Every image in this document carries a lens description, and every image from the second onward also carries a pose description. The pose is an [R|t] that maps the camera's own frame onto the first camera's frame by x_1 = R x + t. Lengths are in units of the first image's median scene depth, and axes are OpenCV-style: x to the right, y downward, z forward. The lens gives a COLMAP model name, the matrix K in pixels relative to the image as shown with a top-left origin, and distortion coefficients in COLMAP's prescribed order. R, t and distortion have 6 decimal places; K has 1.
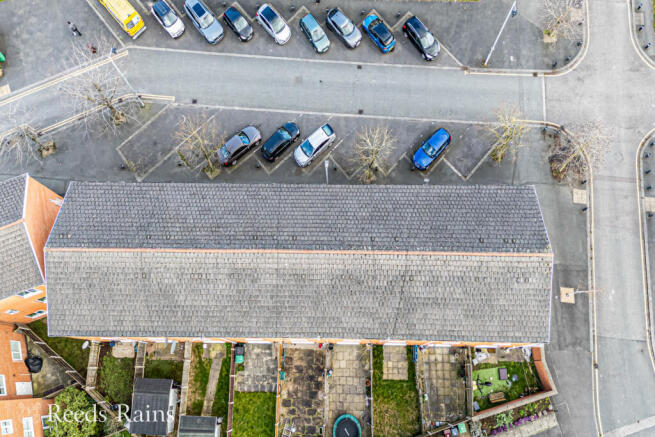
lens RADIAL K [[576.7, 0, 328.2], [0, 576.7, 218.7], [0, 0, 1]] dist [0.054811, -0.050762]
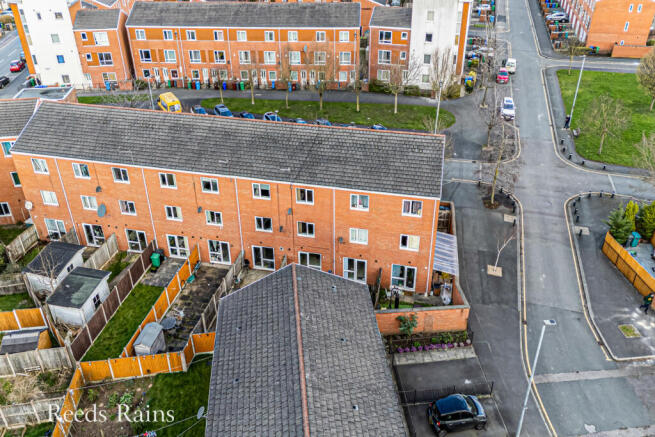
lens RADIAL K [[576.7, 0, 317.2], [0, 576.7, 214.2], [0, 0, 1]] dist [0.054811, -0.050762]
pose [[0.982561, 0.094232, -0.160294, 0.269395], [-0.178875, 0.714415, -0.676472, 0.787750], [0.050771, 0.693348, 0.718812, 0.220595]]
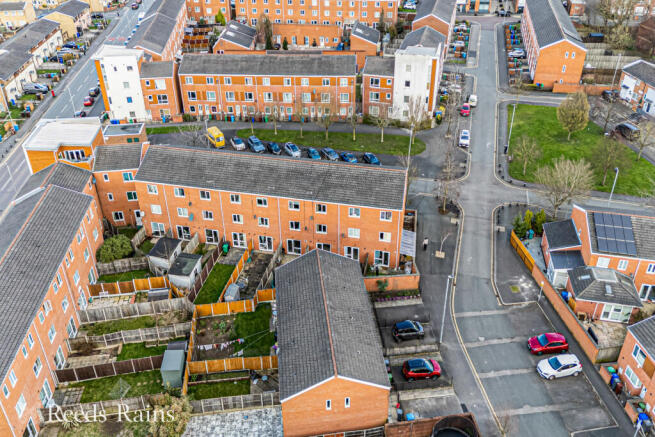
lens RADIAL K [[576.7, 0, 328.0], [0, 576.7, 221.4], [0, 0, 1]] dist [0.054811, -0.050762]
pose [[0.985953, 0.094038, -0.138031, 0.325813], [-0.162761, 0.726413, -0.667707, 1.157686], [0.037478, 0.680794, 0.731516, -0.197520]]
